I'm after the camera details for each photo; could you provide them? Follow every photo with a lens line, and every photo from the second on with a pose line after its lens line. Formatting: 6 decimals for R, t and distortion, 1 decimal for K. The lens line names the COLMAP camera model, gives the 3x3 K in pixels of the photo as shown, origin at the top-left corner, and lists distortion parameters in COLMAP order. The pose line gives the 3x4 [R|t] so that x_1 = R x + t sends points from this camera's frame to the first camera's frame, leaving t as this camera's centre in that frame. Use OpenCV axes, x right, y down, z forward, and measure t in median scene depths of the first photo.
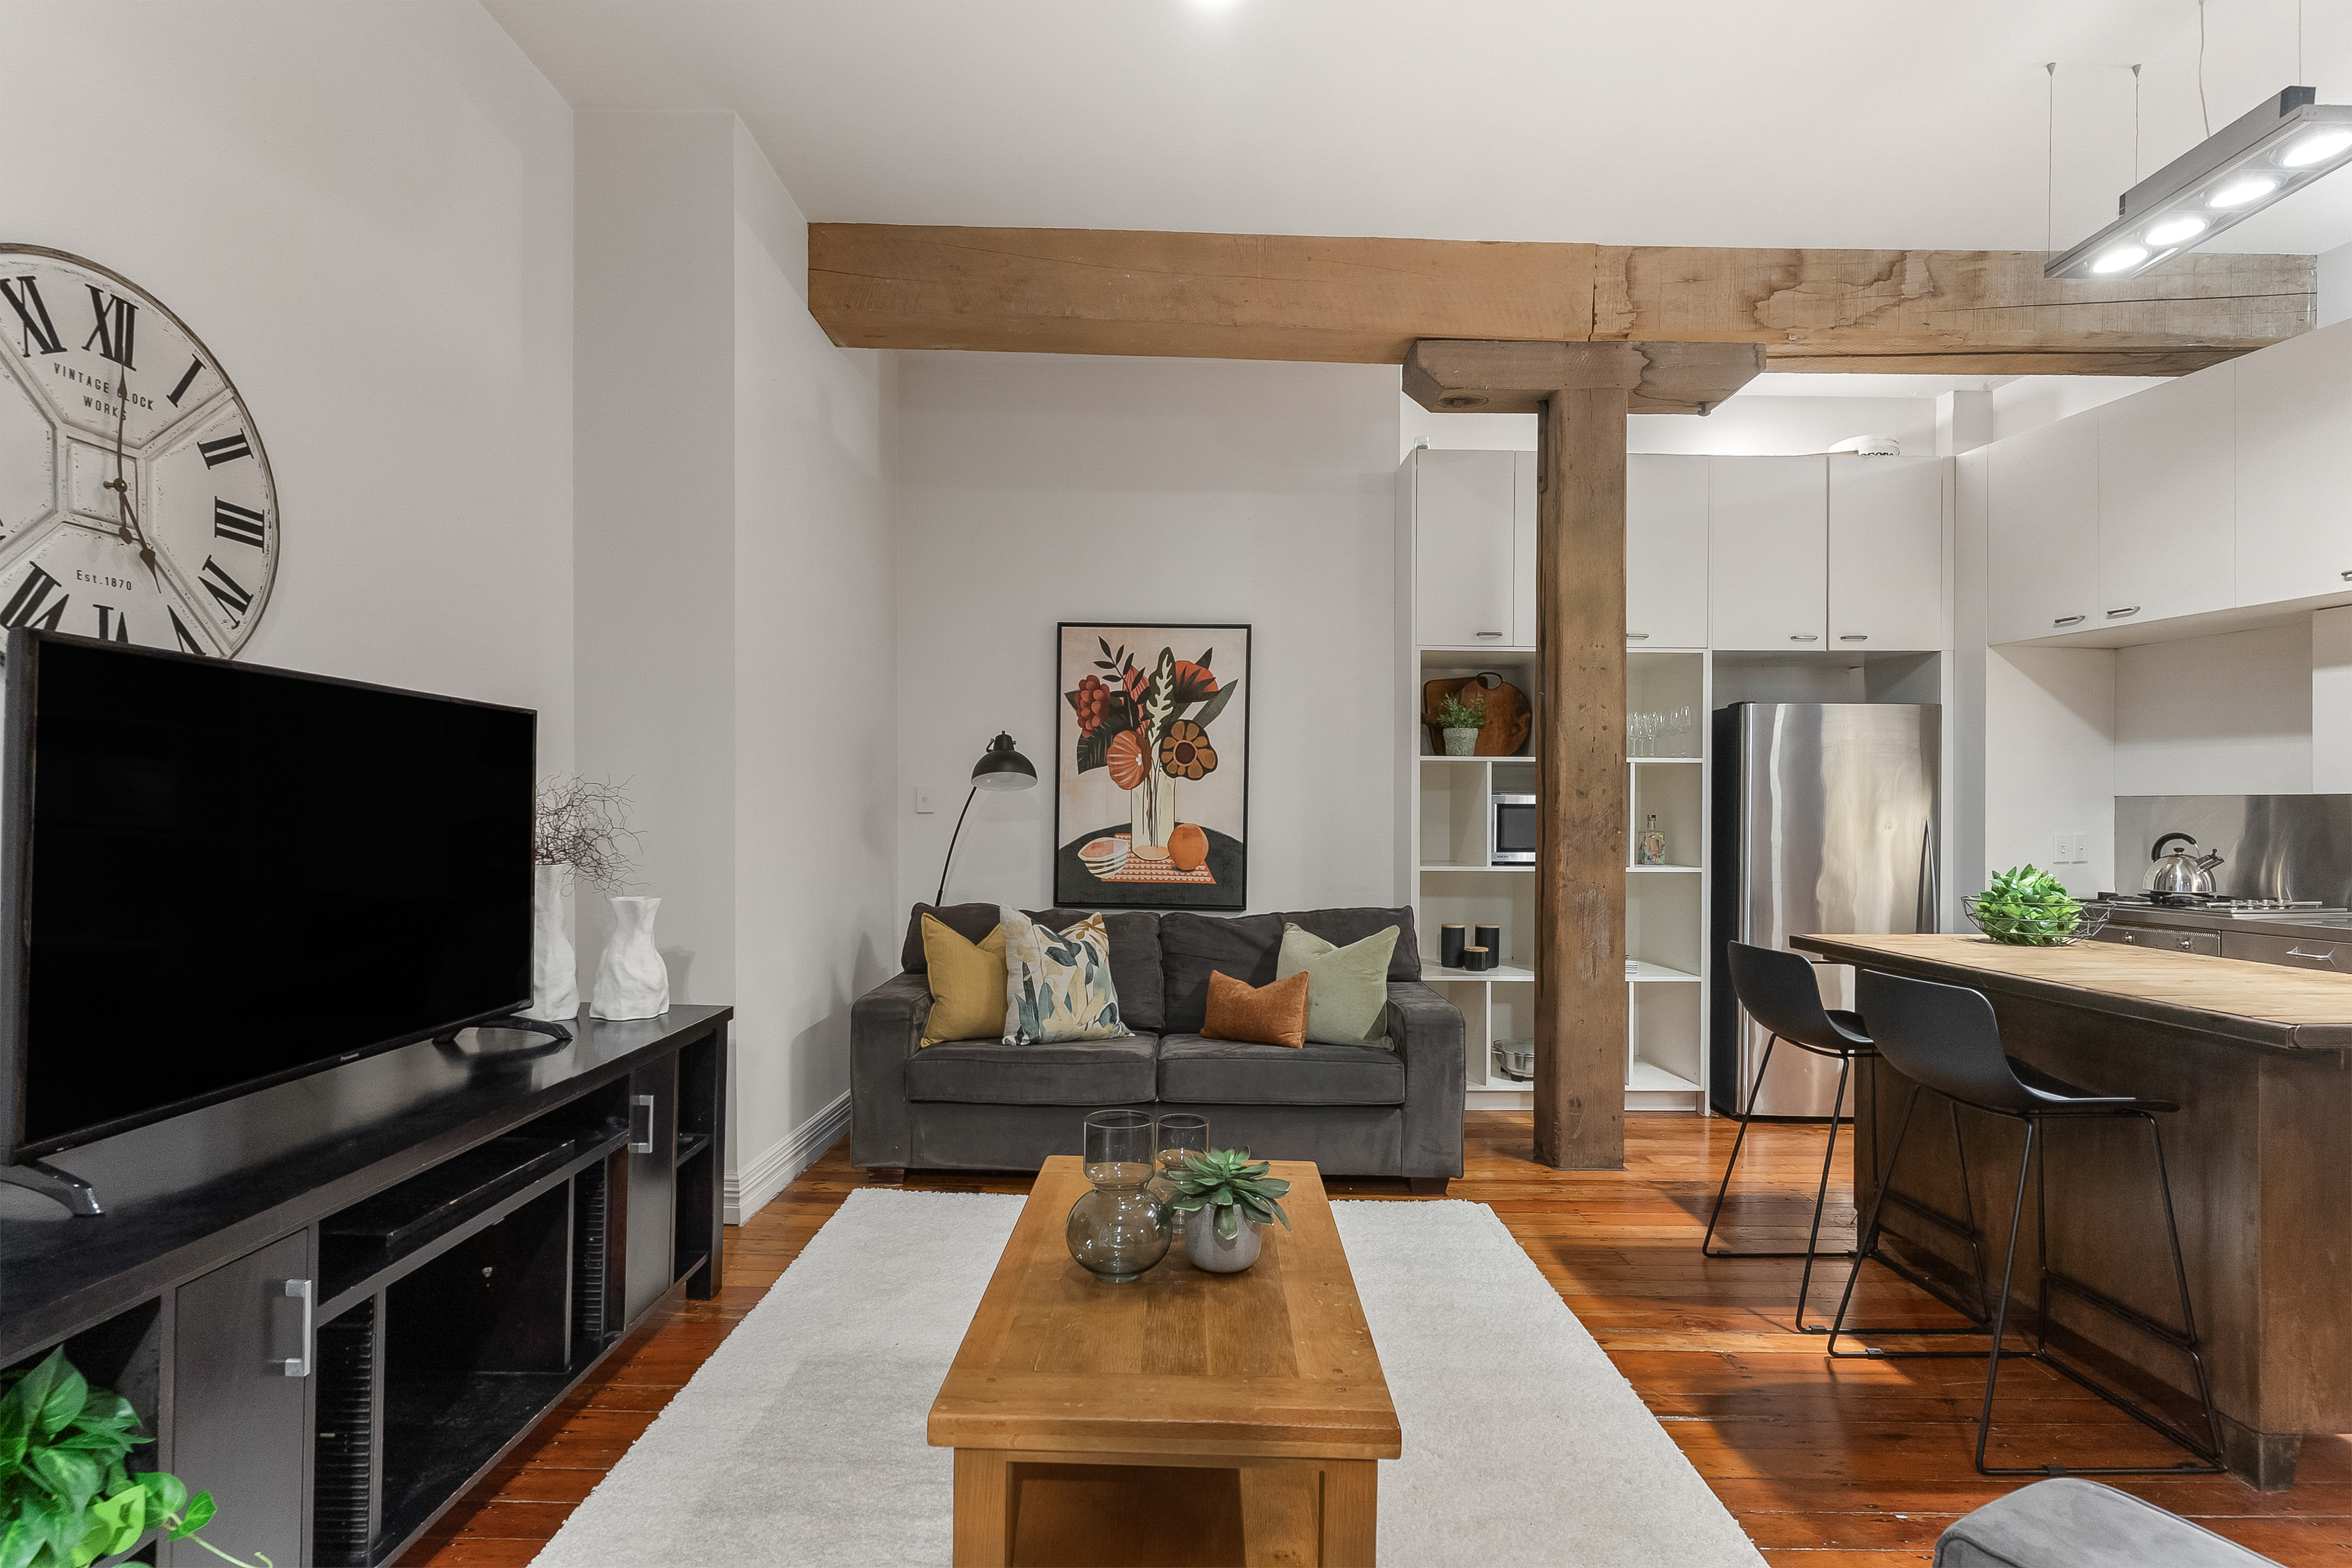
lens RADIAL K [[1127.0, 0, 1180.0], [0, 1127.0, 823.9], [0, 0, 1]] dist [-0.001194, 0.001269]
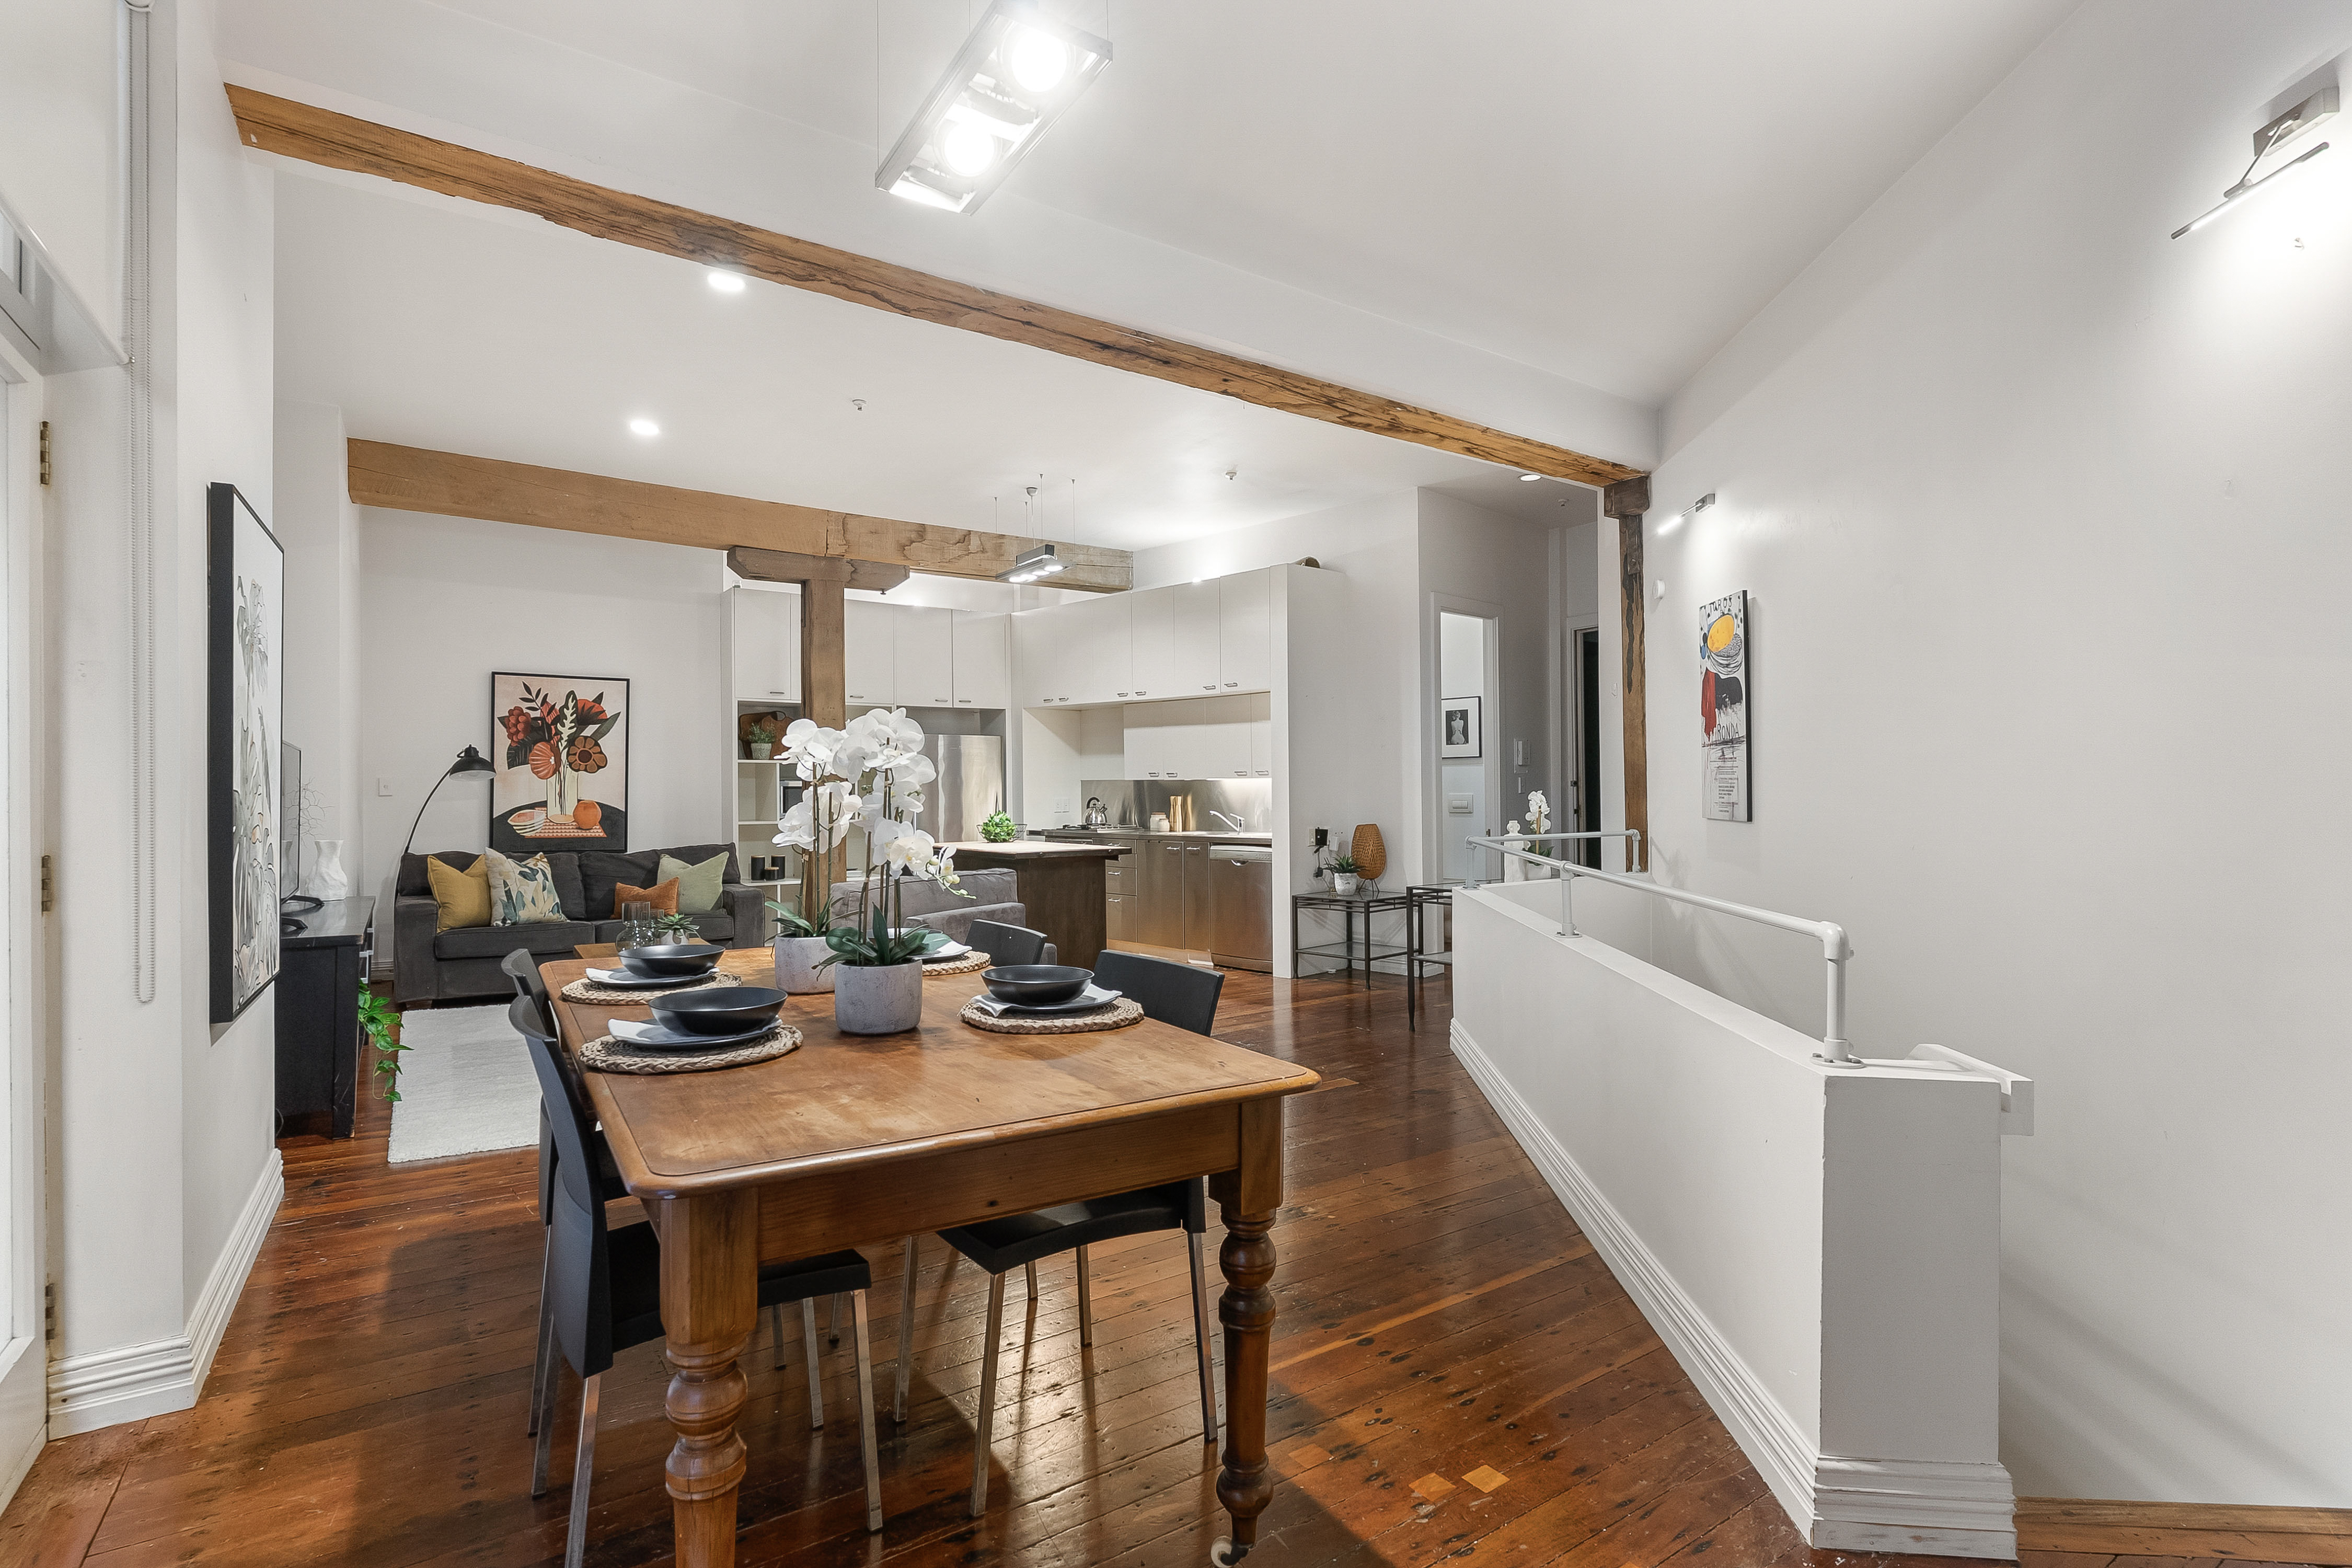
lens RADIAL K [[1127.0, 0, 1171.5], [0, 1127.0, 780.3], [0, 0, 1]] dist [-0.001194, 0.001269]
pose [[0.832740, -0.006197, 0.553629, -0.236262], [0.015386, 0.999810, -0.011952, 0.004331], [-0.553450, 0.018471, 0.832677, -1.003640]]
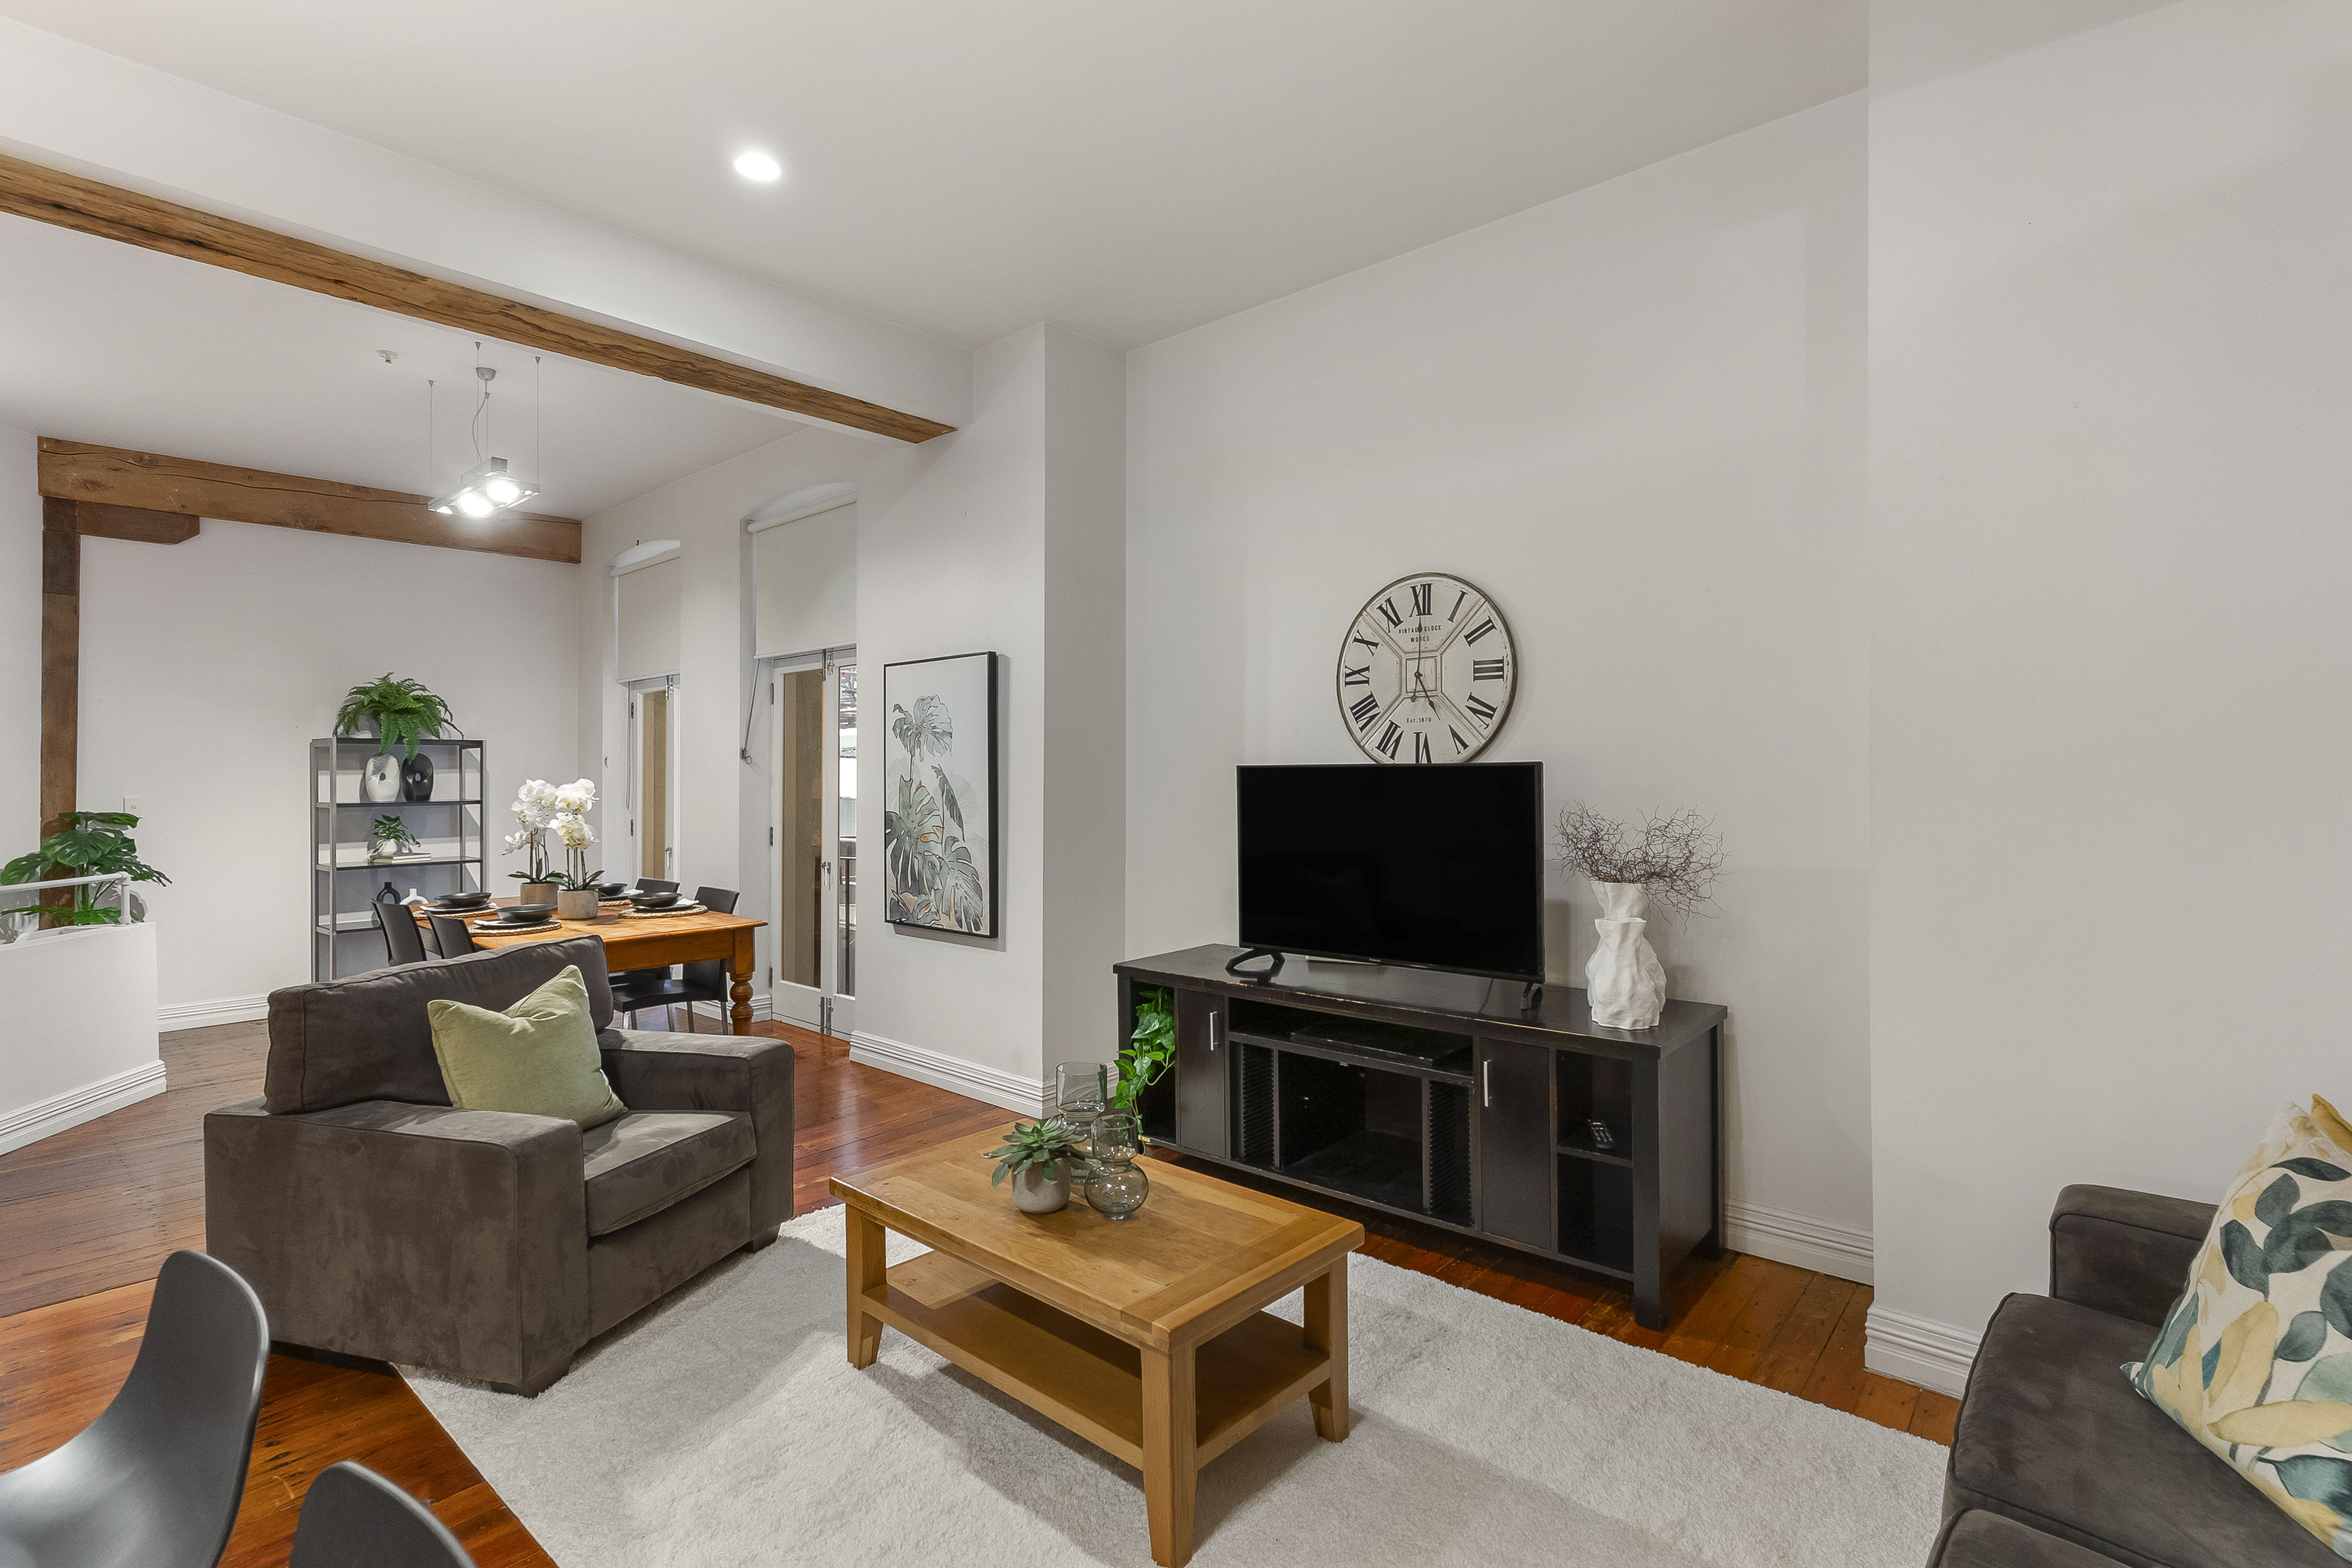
lens RADIAL K [[1127.0, 0, 1188.7], [0, 1127.0, 779.3], [0, 0, 1]] dist [-0.001194, 0.001269]
pose [[-0.658126, -0.000997, -0.752908, 0.439106], [-0.007853, 0.999954, 0.005540, -0.051110], [0.752867, 0.009558, -0.658103, 0.960028]]
